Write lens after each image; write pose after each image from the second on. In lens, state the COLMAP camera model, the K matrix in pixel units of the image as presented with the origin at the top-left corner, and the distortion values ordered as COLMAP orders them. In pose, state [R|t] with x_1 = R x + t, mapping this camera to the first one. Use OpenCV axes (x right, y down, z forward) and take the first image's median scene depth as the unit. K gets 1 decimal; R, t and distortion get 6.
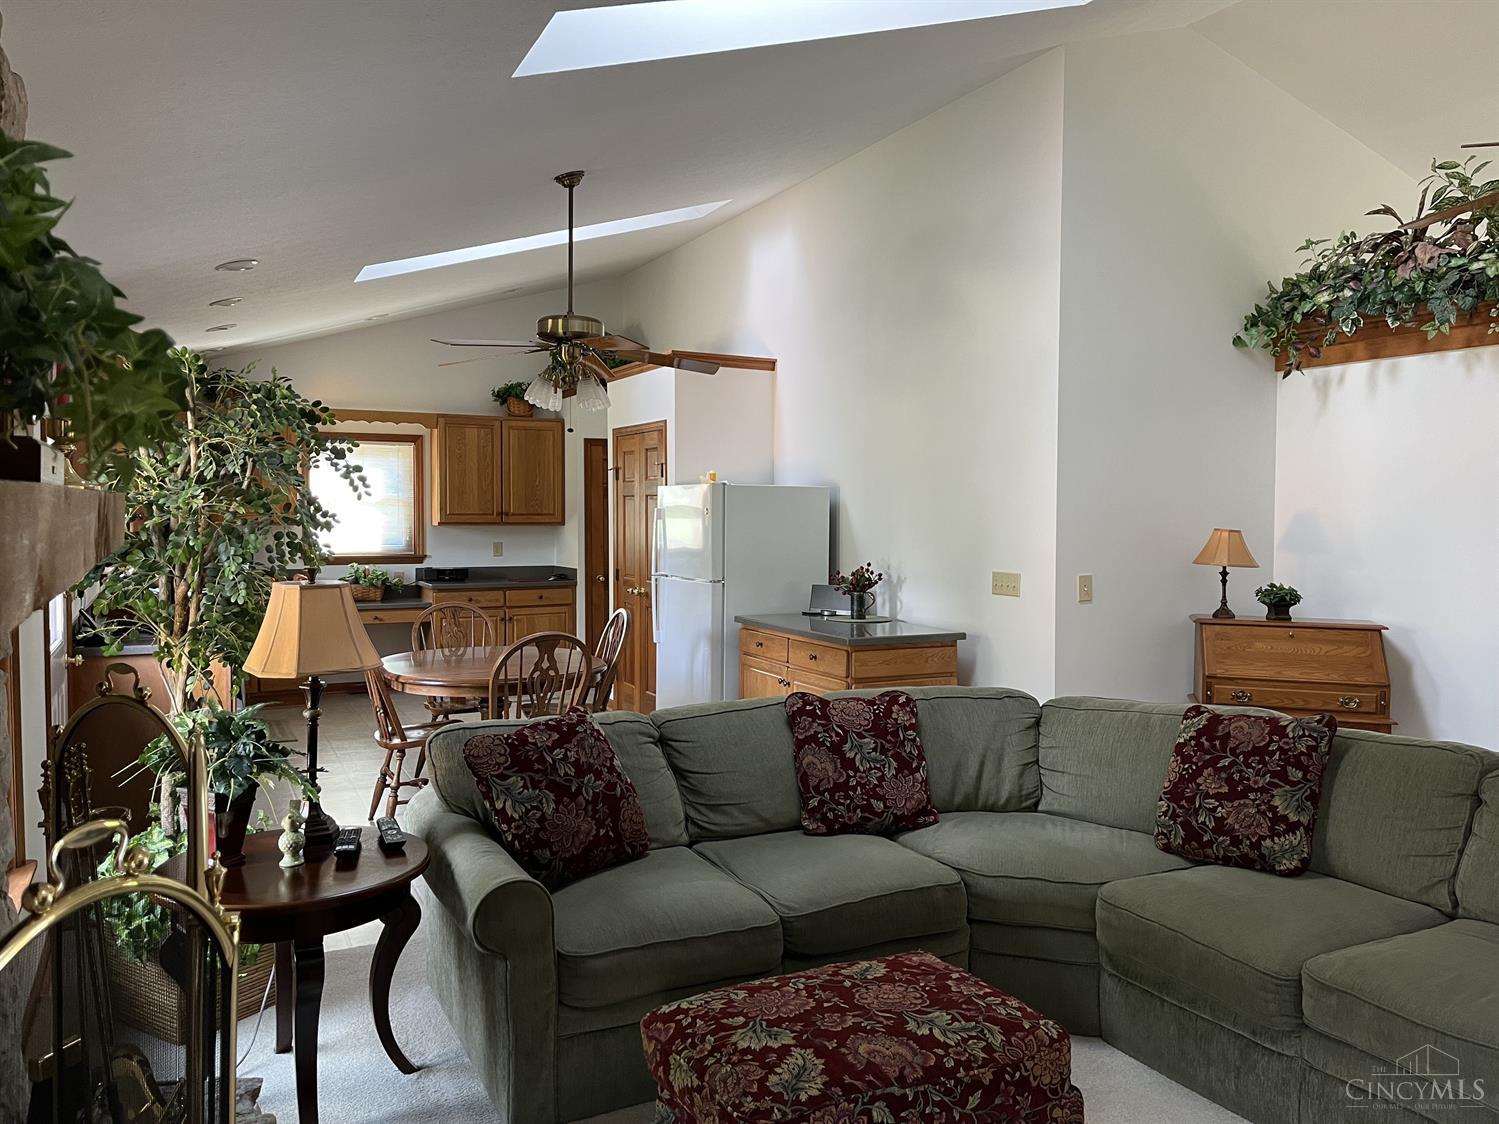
lens RADIAL K [[1134.9, 0, 759.2], [0, 1134.9, 553.0], [0, 0, 1]] dist [0.032878, -0.037390]
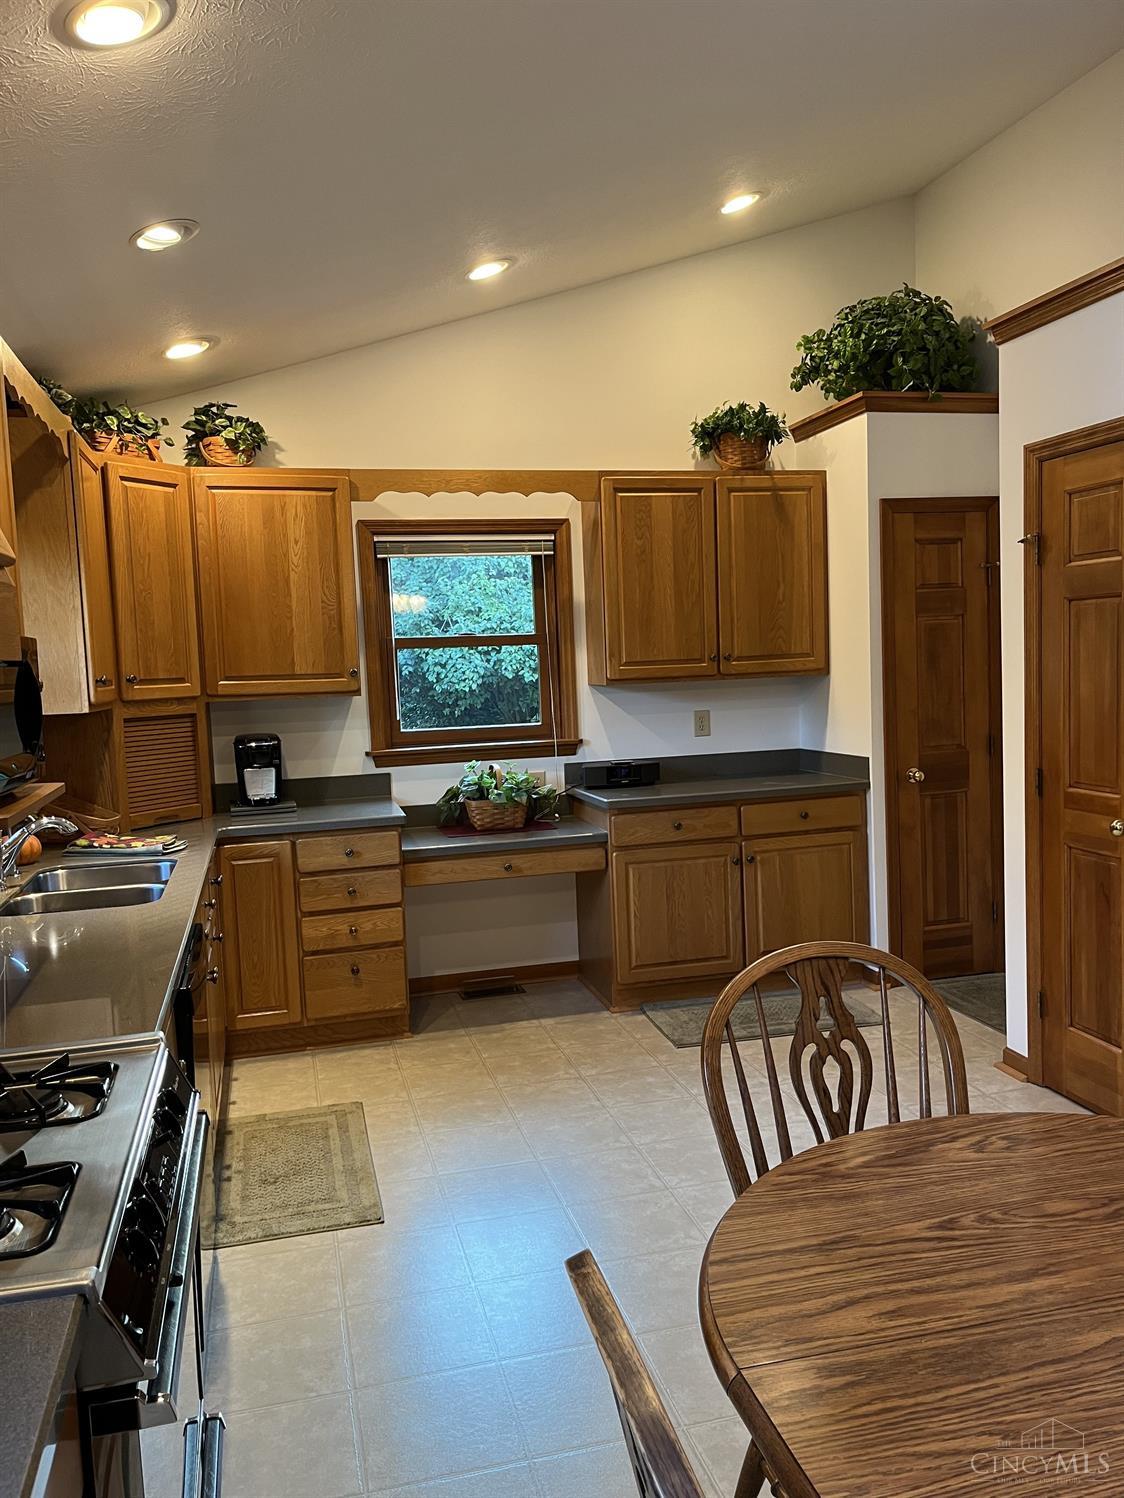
lens RADIAL K [[1134.1, 0, 556.7], [0, 1134.1, 751.4], [0, 0, 1]] dist [0.032878, -0.037390]
pose [[0.976651, -0.025655, -0.213293, -0.189608], [0.033948, 0.998800, 0.035309, -0.012337], [0.212131, -0.041725, 0.976350, 0.468557]]
